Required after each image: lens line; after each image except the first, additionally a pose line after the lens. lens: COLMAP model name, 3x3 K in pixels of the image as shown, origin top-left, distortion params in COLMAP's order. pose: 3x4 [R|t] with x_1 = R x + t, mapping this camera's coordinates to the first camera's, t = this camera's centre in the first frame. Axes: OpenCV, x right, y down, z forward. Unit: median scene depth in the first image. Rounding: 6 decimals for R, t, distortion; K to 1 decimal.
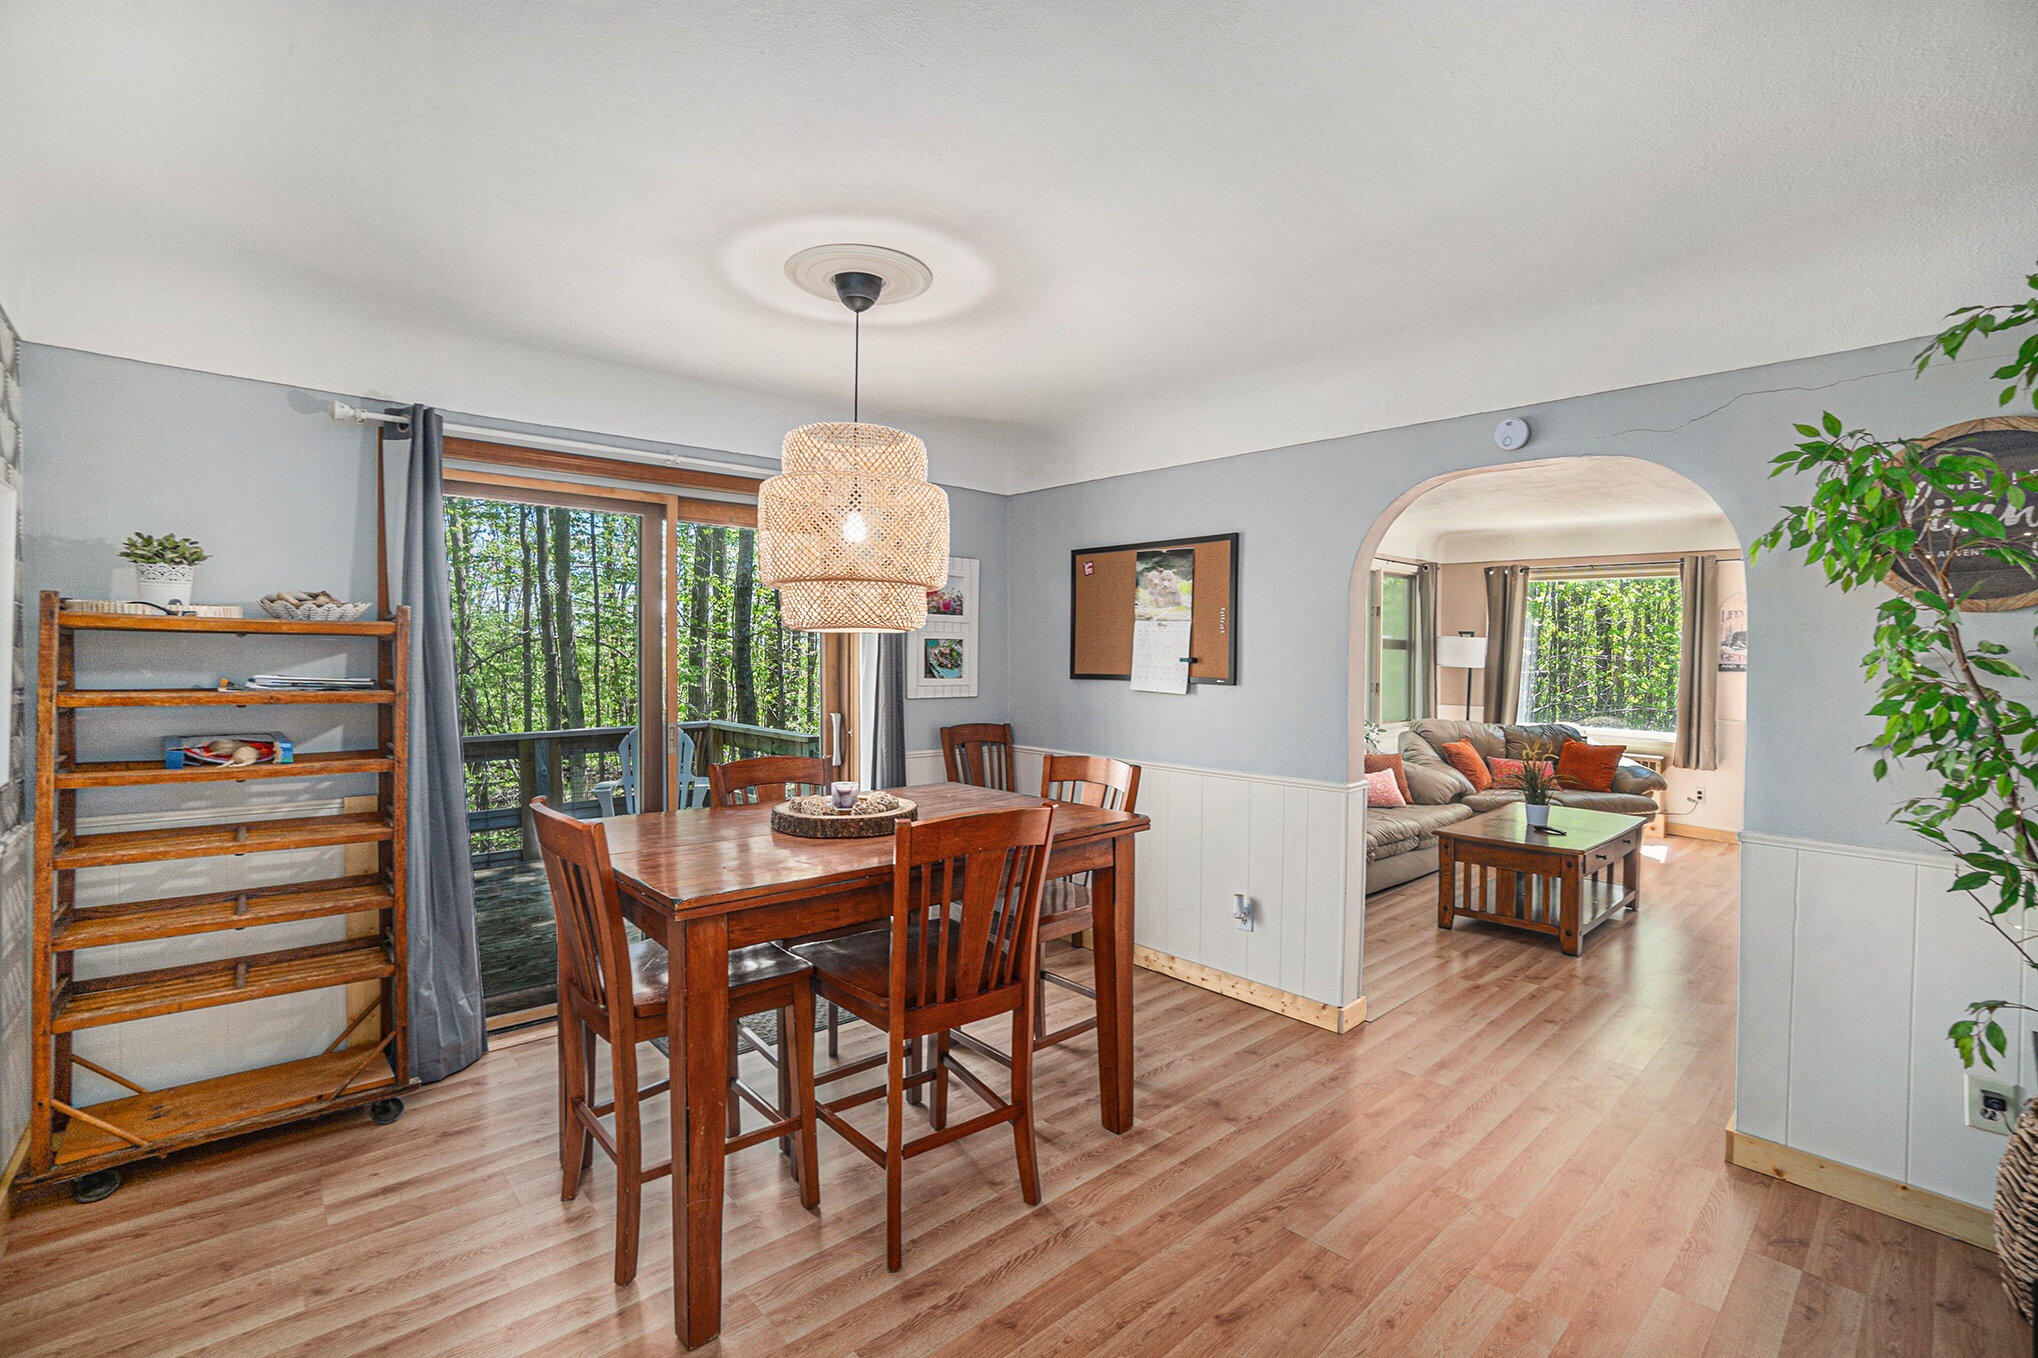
lens RADIAL K [[905.2, 0, 1001.9], [0, 905.2, 660.6], [0, 0, 1]] dist [-0.068848, 0.018484]
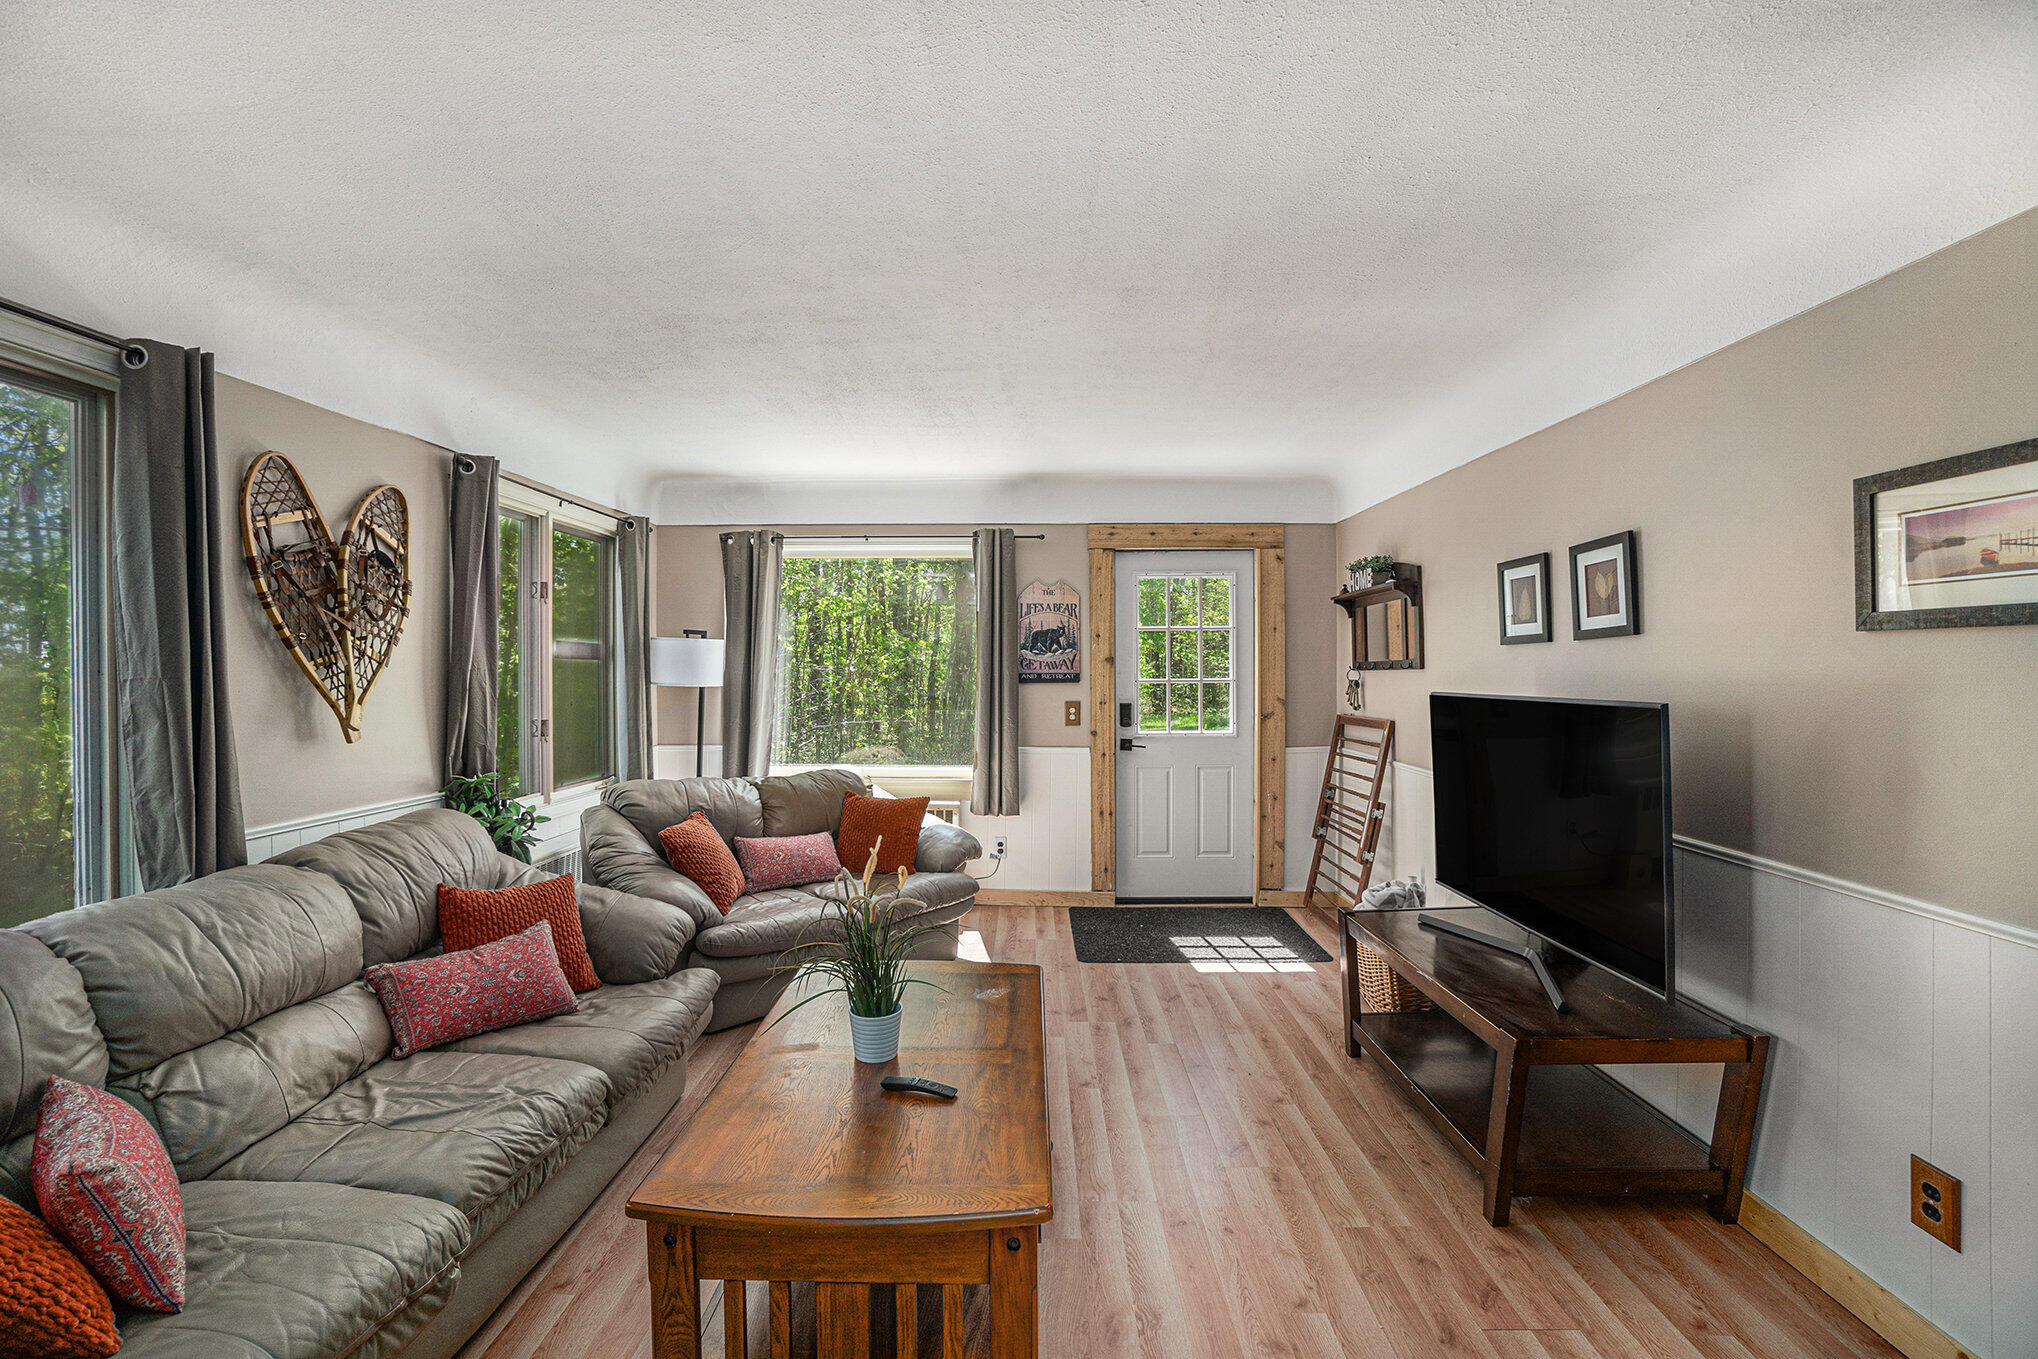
lens RADIAL K [[905.2, 0, 1006.0], [0, 905.2, 666.7], [0, 0, 1]] dist [-0.068848, 0.018484]
pose [[0.683327, -0.013025, 0.729996, 0.244343], [0.022144, 0.999751, -0.002891, -0.000287], [-0.729776, 0.018141, 0.683445, 0.475082]]
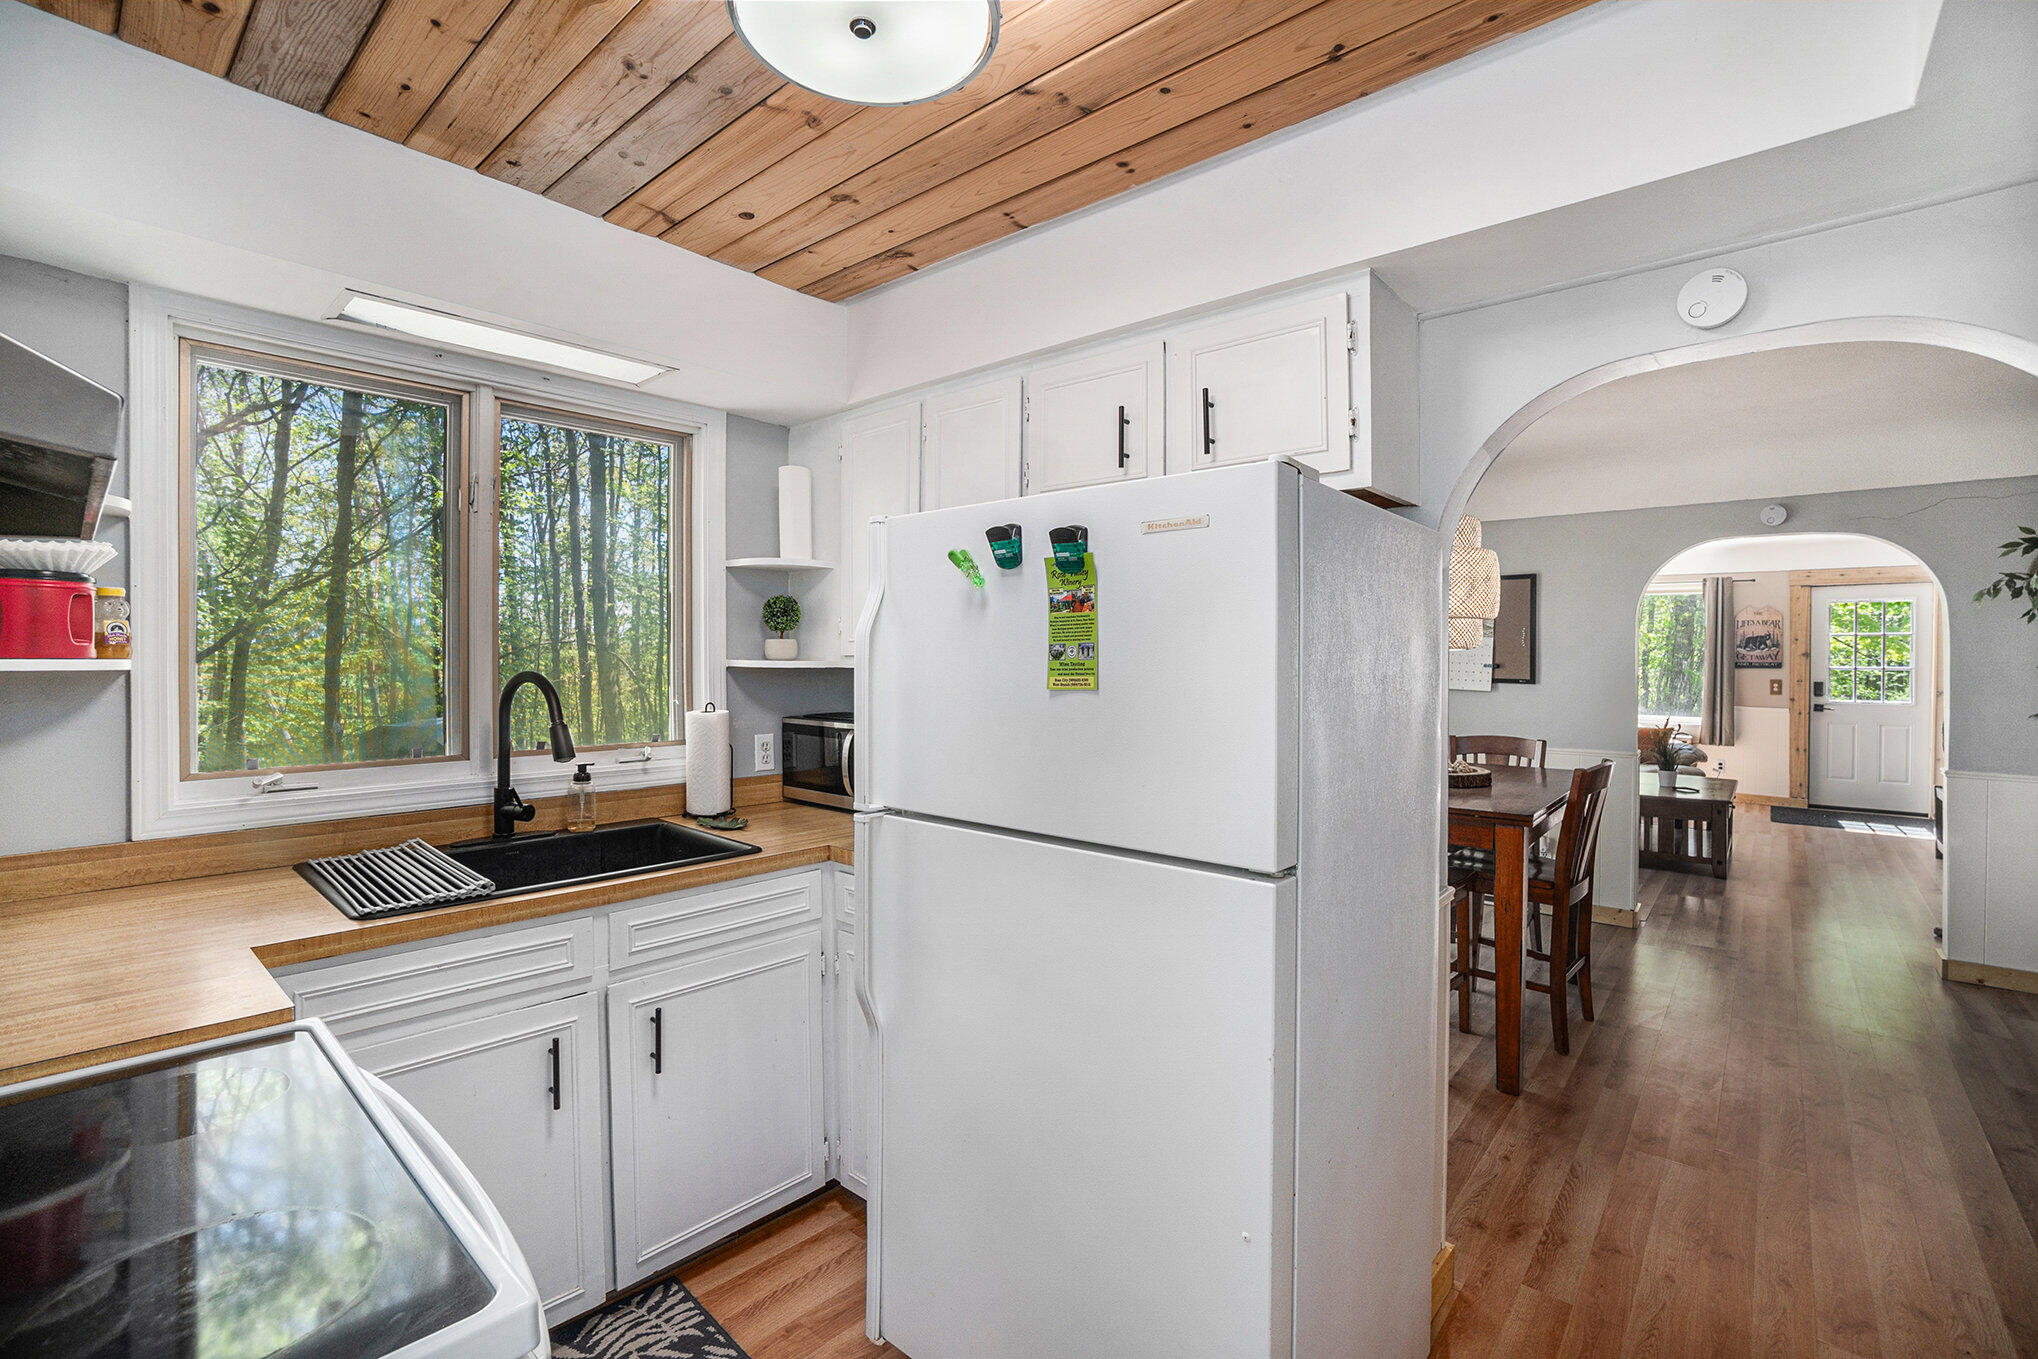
lens RADIAL K [[905.2, 0, 1003.6], [0, 905.2, 654.9], [0, 0, 1]] dist [-0.068848, 0.018484]
pose [[0.992974, -0.009878, 0.117923, -0.387019], [0.011022, 0.999898, -0.009051, -0.007513], [-0.117821, 0.010287, 0.992982, -0.132363]]
